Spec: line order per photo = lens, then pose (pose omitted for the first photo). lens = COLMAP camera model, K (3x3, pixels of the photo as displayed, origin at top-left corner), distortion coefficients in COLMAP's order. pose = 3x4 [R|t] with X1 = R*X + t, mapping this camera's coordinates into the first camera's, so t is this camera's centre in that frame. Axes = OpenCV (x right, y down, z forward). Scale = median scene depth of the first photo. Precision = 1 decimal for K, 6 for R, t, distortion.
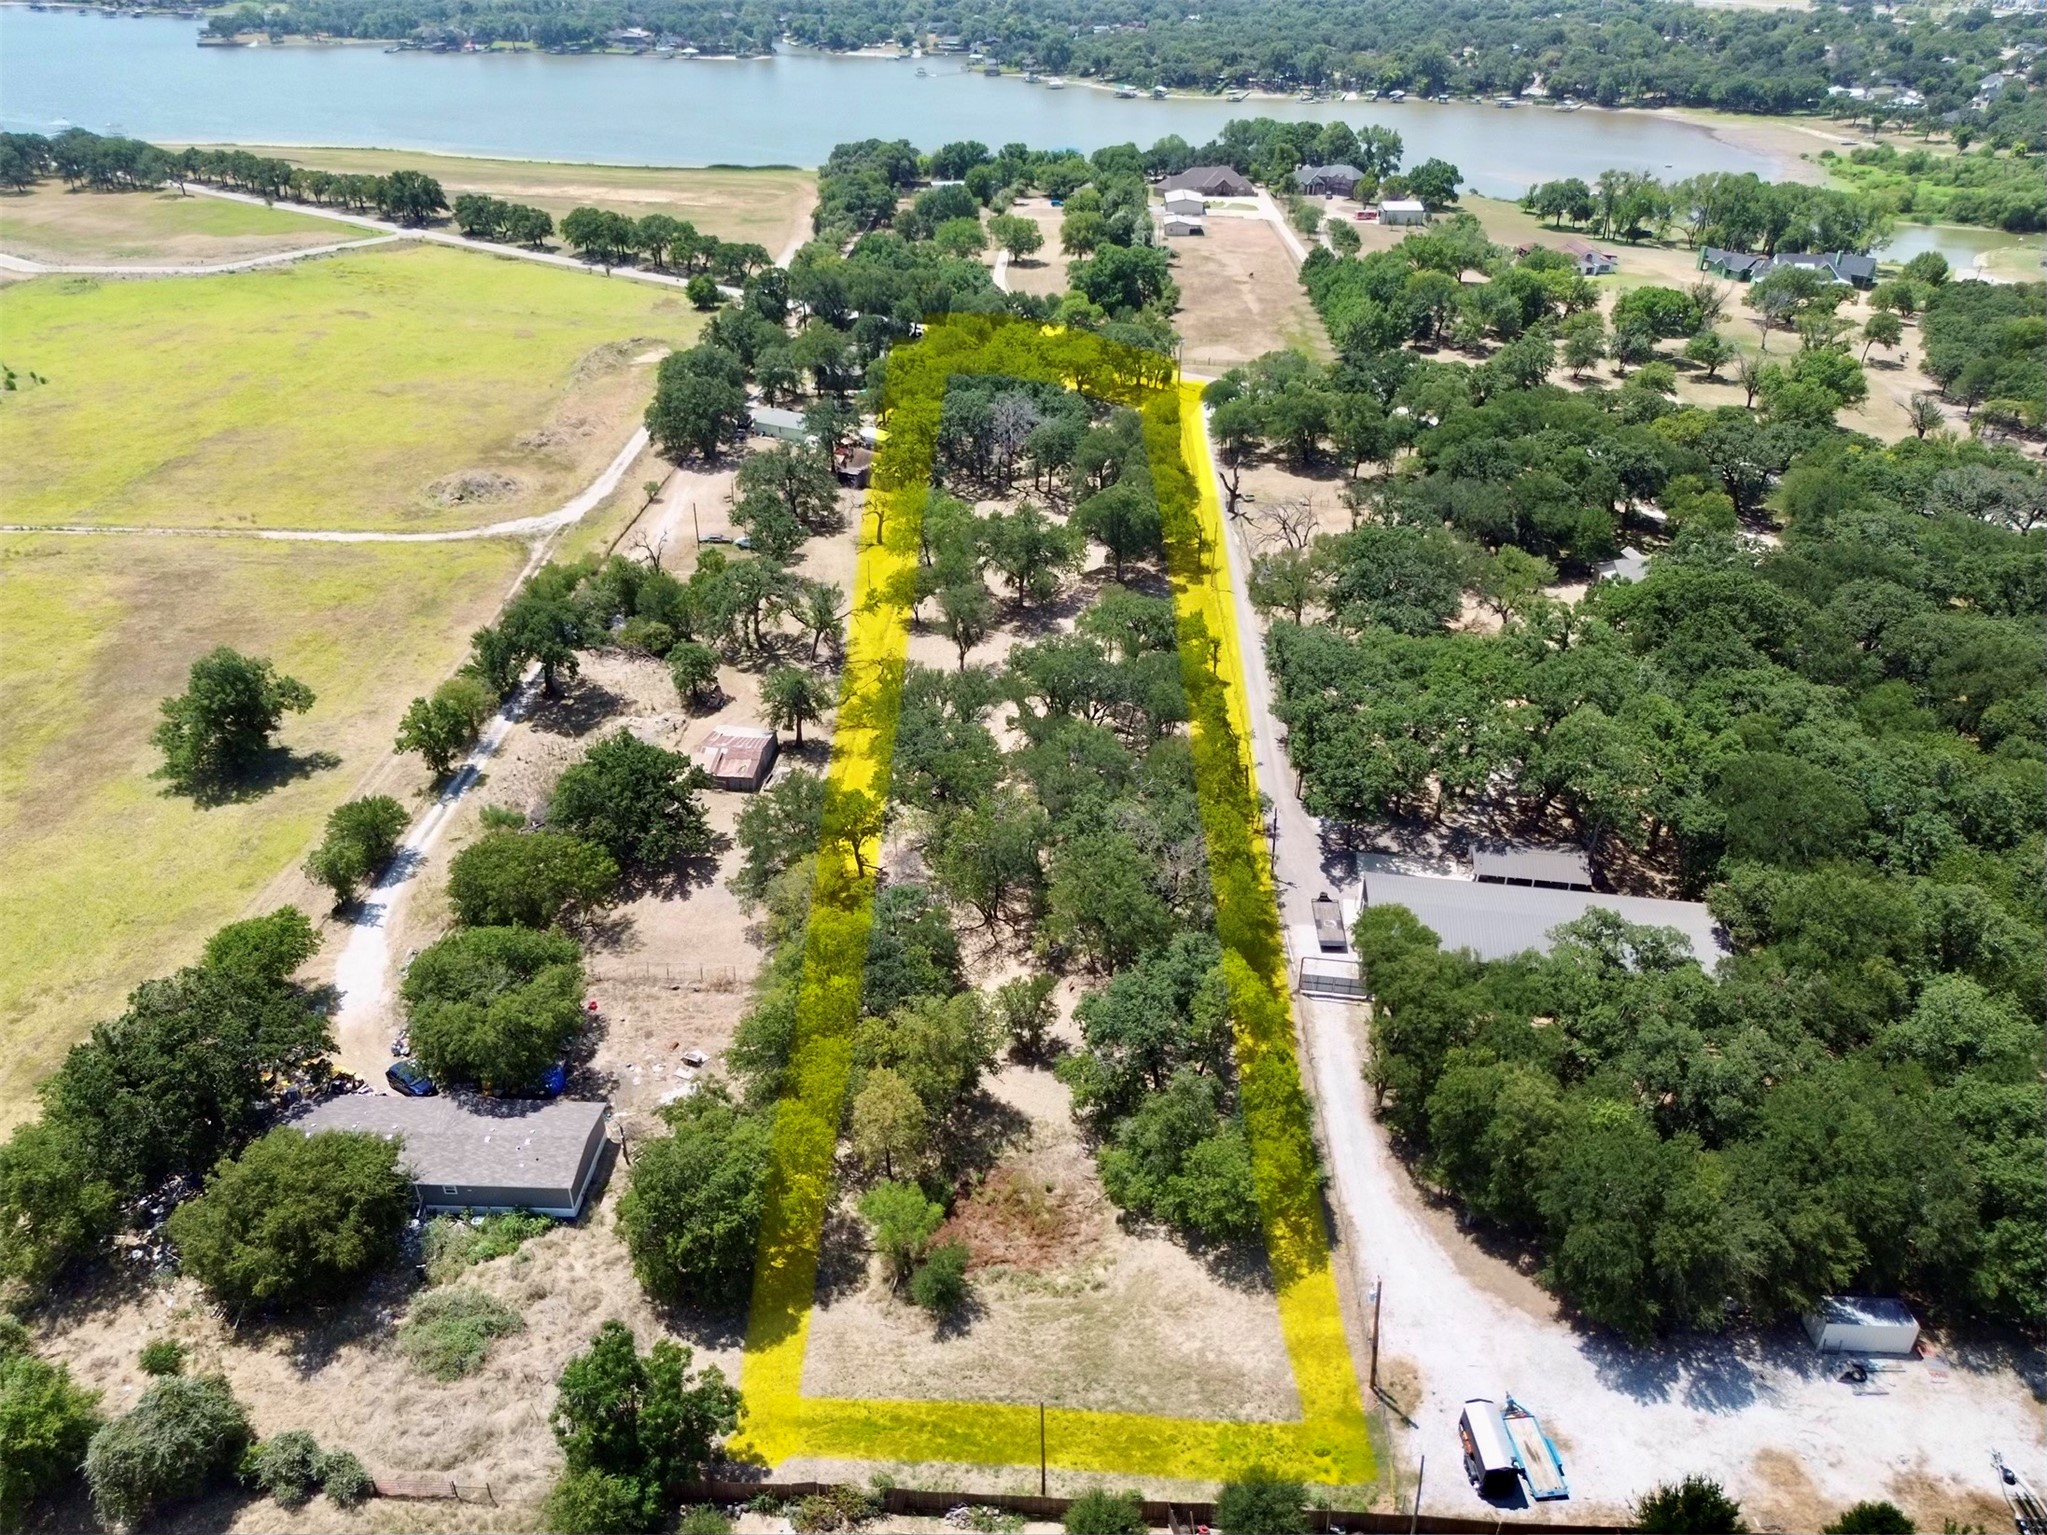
lens RADIAL K [[1445.7, 0, 1023.5], [0, 1445.7, 767.5], [0, 0, 1]] dist [0.059353, -0.051787]
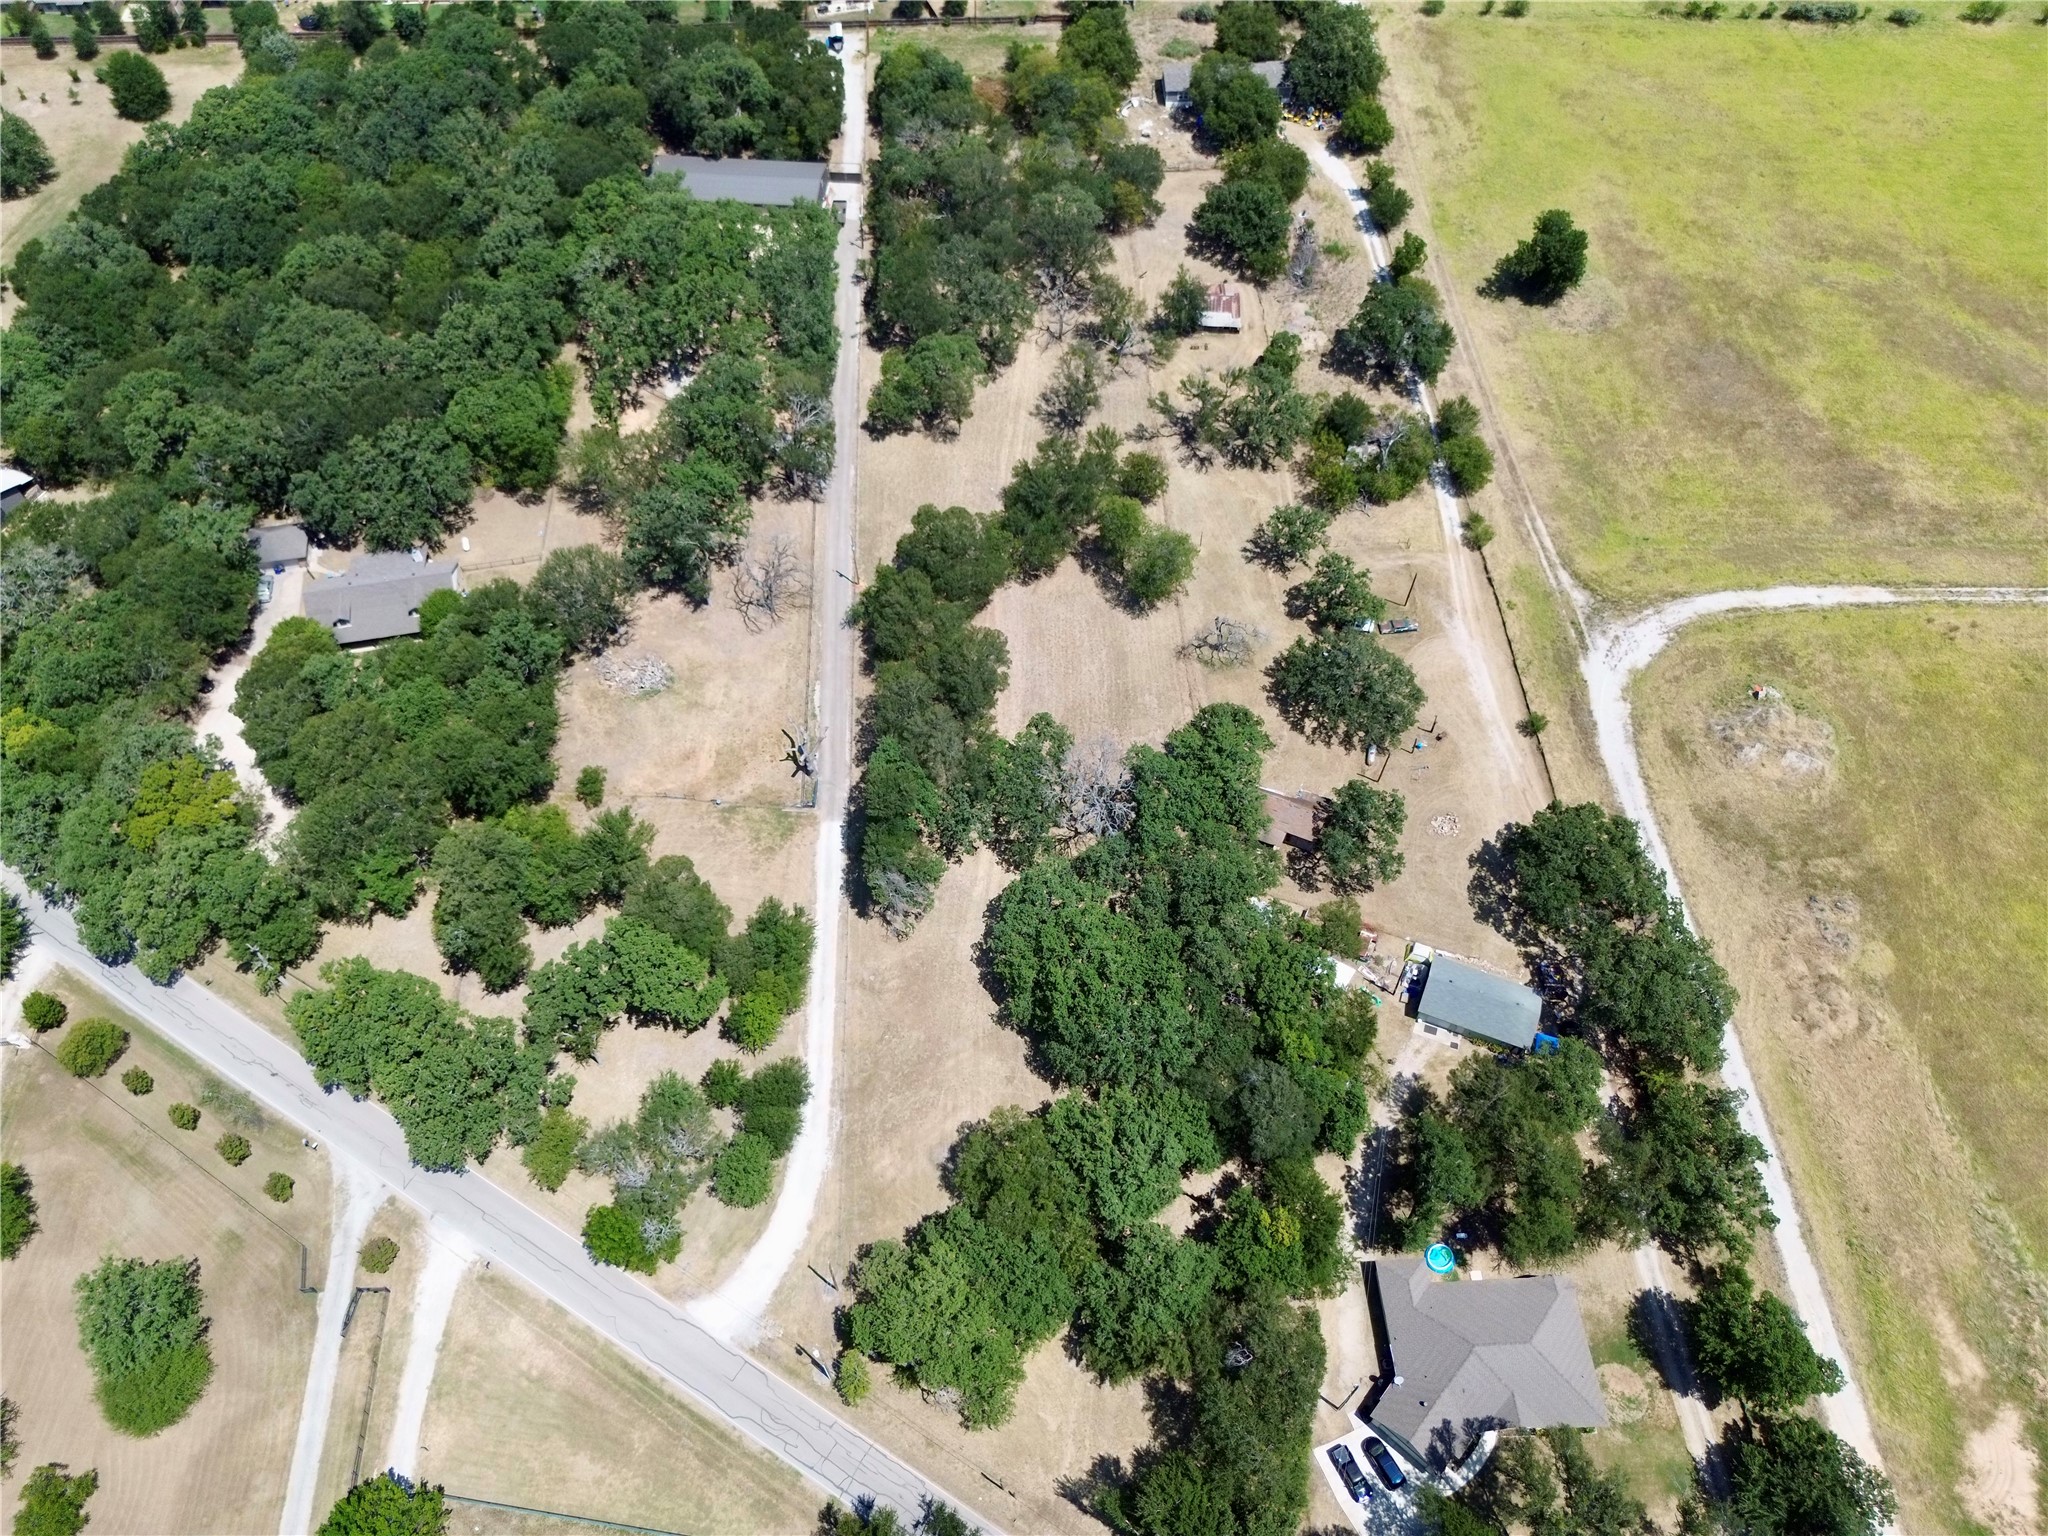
lens RADIAL K [[1445.3, 0, 1024.0], [0, 1445.3, 768.0], [0, 0, 1]] dist [0.062876, -0.059497]
pose [[-0.996762, 0.067871, -0.043111, 0.091808], [-0.038124, 0.073125, 0.996594, -1.502070], [0.070792, 0.995011, -0.070300, 1.633024]]
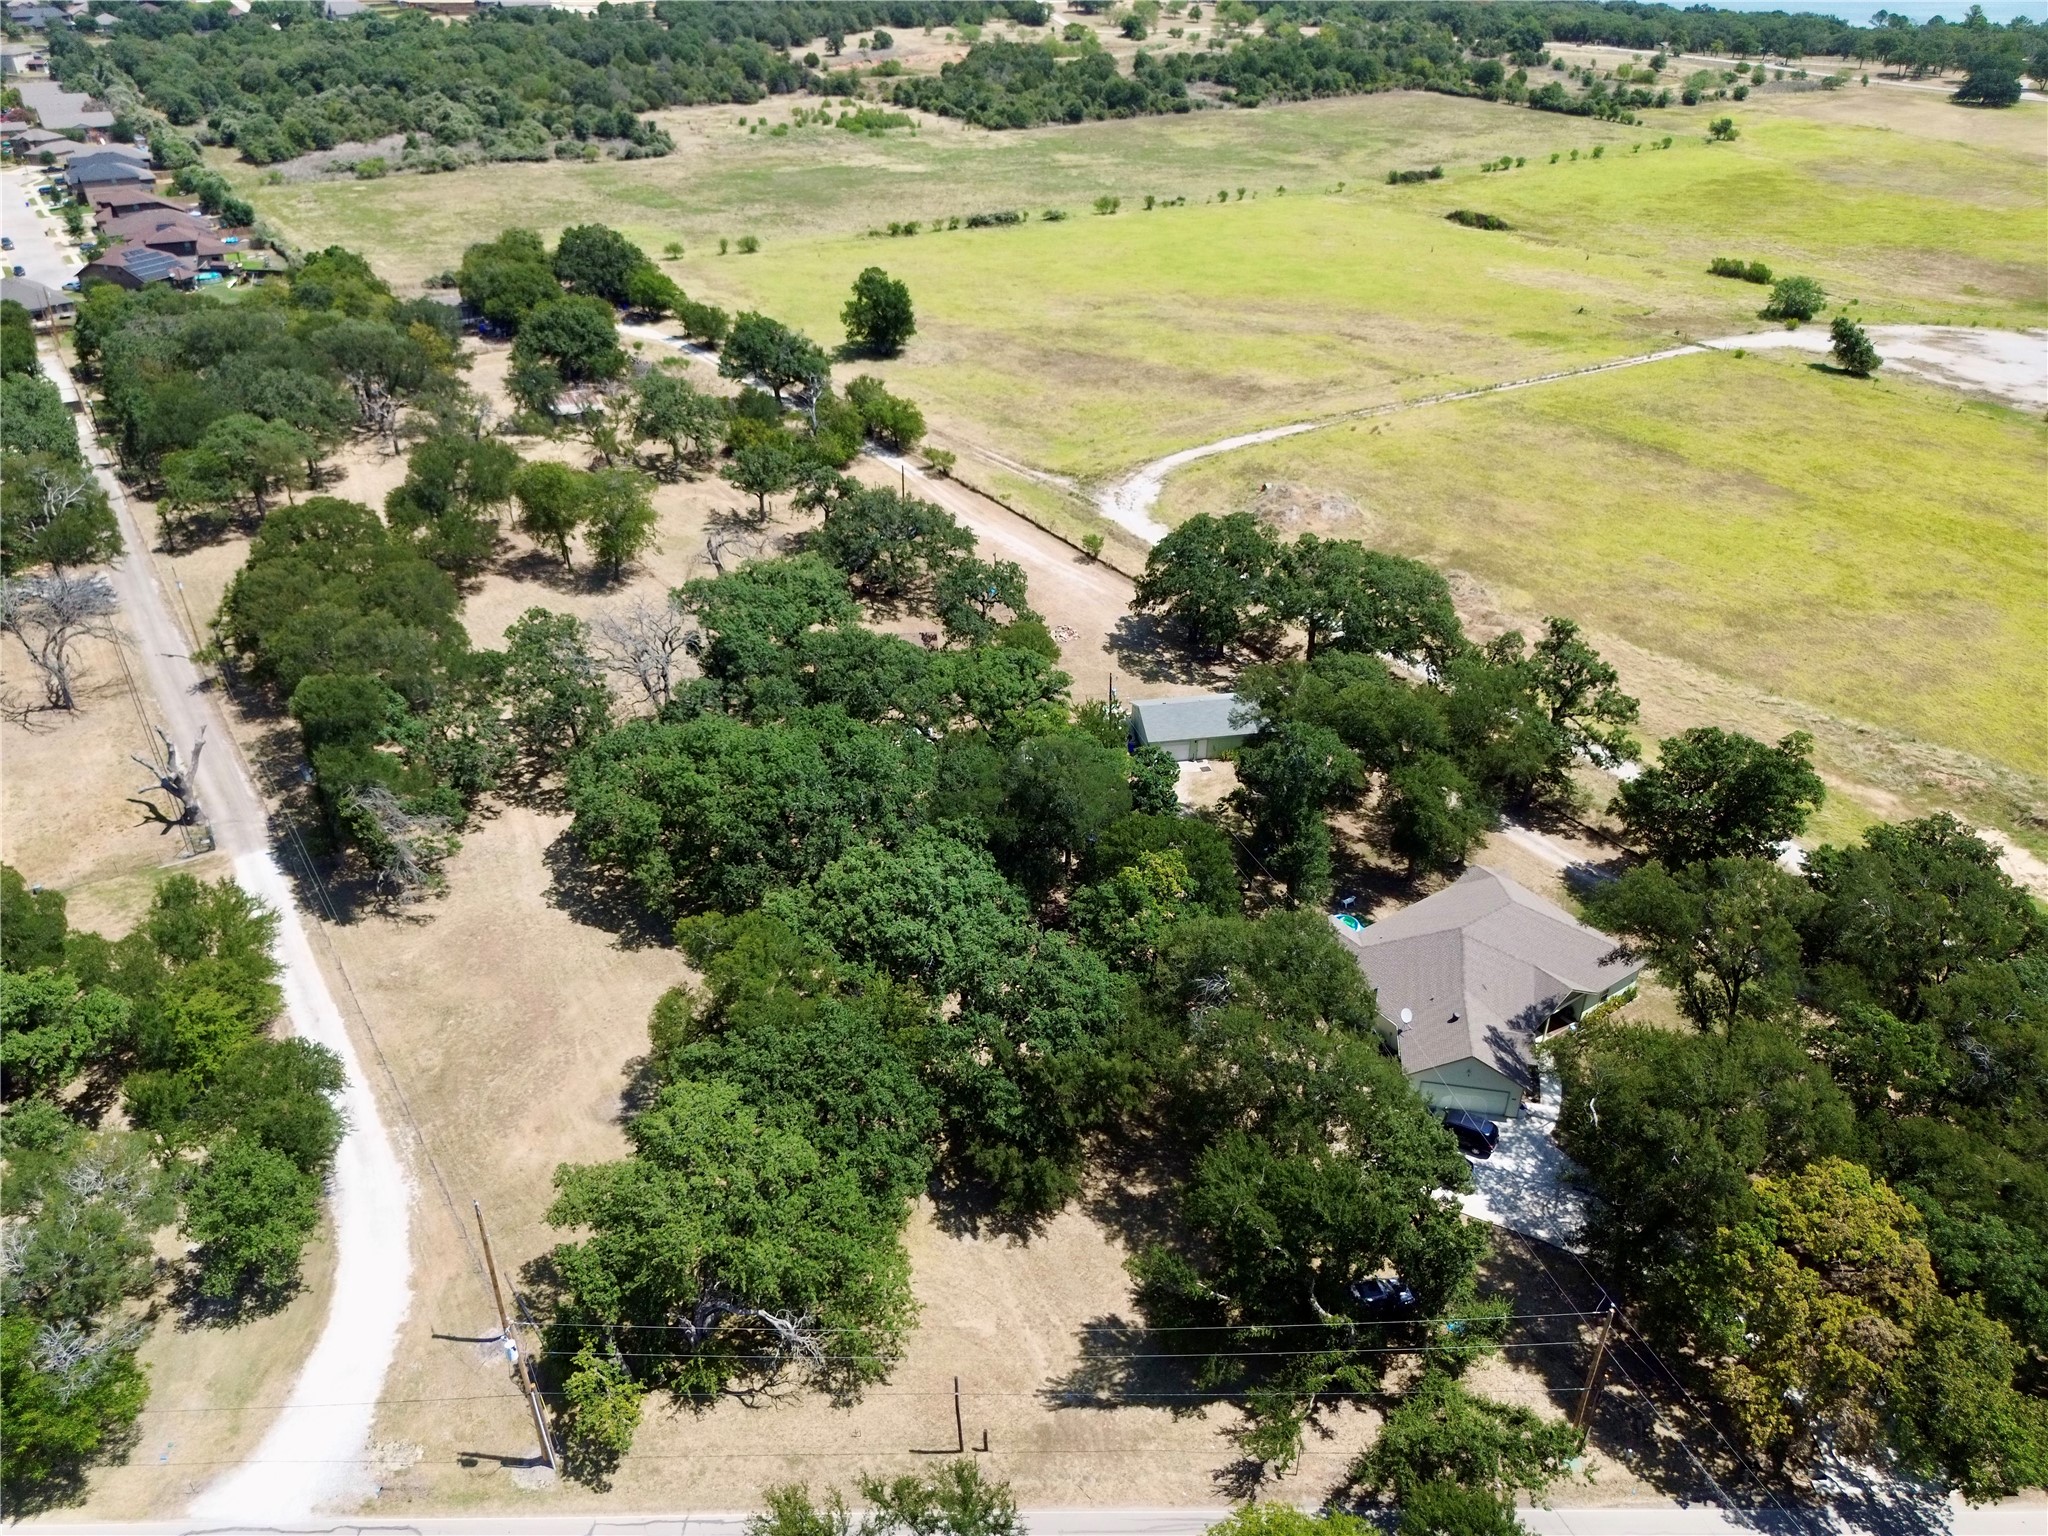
lens RADIAL K [[1448.6, 0, 1024.0], [0, 1448.6, 768.0], [0, 0, 1]] dist [0.054774, -0.046005]
pose [[-0.804158, 0.303095, -0.511335, 0.256013], [-0.301277, 0.533722, 0.790173, -1.051976], [0.512408, 0.789477, -0.337881, 2.015800]]
